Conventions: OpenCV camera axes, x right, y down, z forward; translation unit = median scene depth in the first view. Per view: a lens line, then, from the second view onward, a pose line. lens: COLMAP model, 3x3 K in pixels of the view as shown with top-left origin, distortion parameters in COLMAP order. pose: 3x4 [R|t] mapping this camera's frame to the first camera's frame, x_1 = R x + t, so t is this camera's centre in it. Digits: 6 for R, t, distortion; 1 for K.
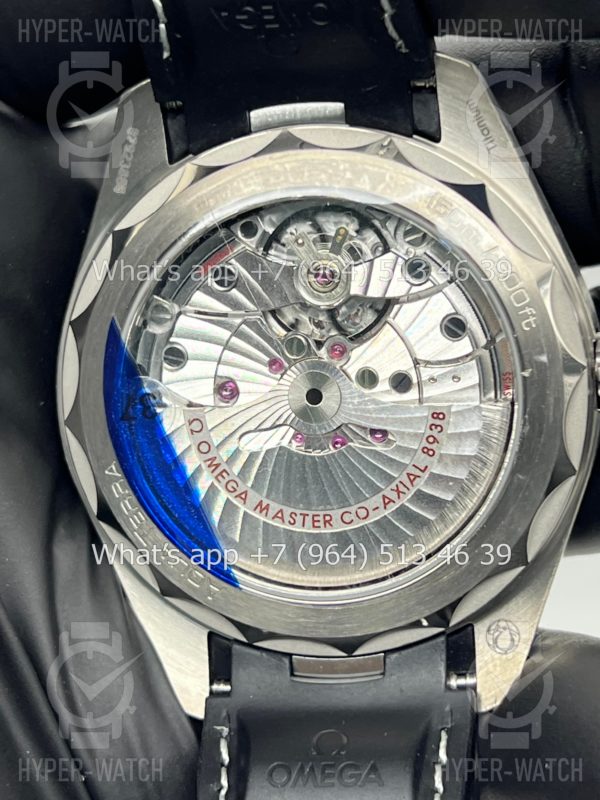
lens RADIAL K [[1895.8, 0, 301.2], [0, 1895.8, 402.3], [0, 0, 1]] dist [0.315608, 0.000000]
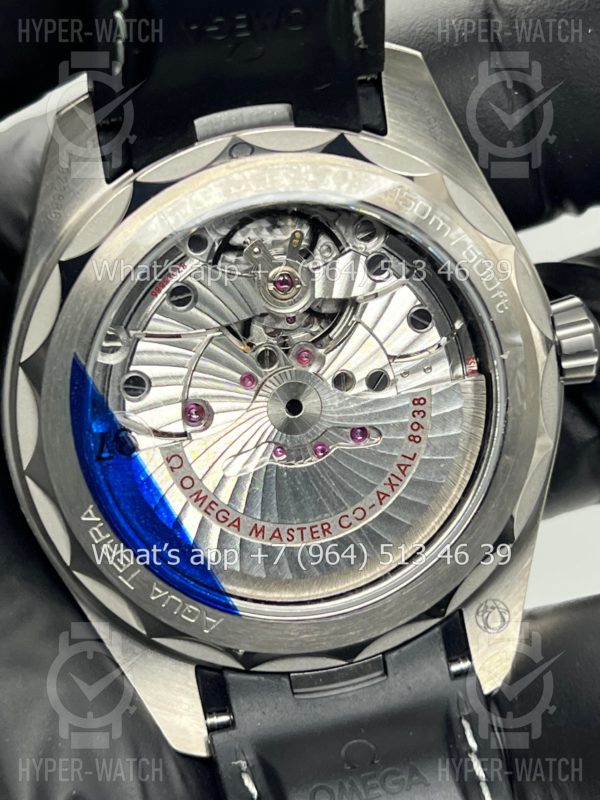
lens RADIAL K [[1895.8, 0, 300.5], [0, 1895.8, 397.9], [0, 0, 1]] dist [0.315608, 0.000000]
pose [[0.930410, -0.137327, 0.339823, -0.319090], [0.128133, 0.990523, 0.049464, -0.055305], [-0.343395, -0.002480, 0.939188, 0.086509]]
